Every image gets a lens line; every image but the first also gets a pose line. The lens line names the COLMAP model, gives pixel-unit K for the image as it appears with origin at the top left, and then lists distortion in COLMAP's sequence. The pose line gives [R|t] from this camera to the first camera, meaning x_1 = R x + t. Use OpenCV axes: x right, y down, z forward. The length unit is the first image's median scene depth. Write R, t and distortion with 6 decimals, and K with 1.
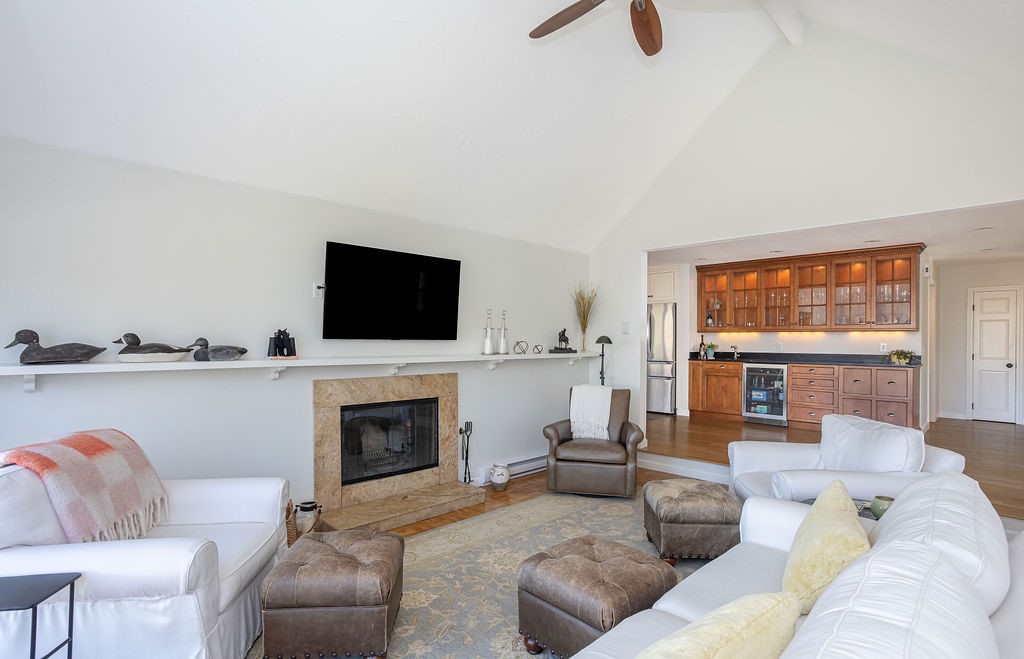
lens RADIAL K [[493.0, 0, 512.6], [0, 493.0, 349.8], [0, 0, 1]] dist [-0.000843, 0.000038]
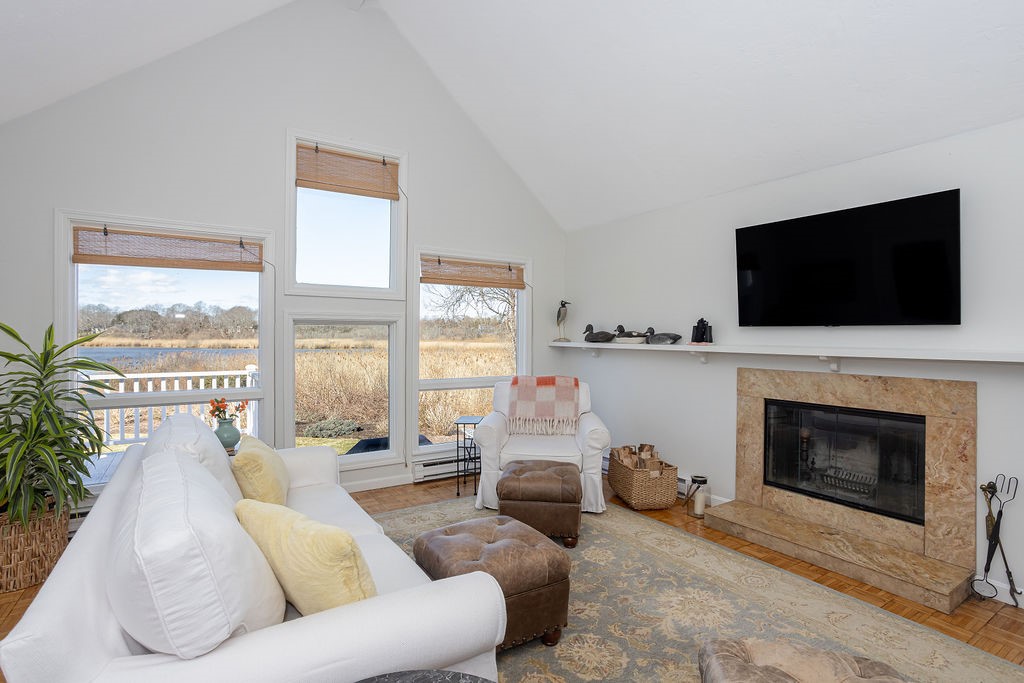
lens RADIAL K [[506.7, 0, 512.0], [0, 506.7, 341.5], [0, 0, 1]] dist [-0.011881, 0.000153]
pose [[-0.180370, 0.010441, -0.983543, 0.681795], [-0.019649, 0.999706, 0.014216, 0.002834], [0.983403, 0.021889, -0.180111, 0.705782]]
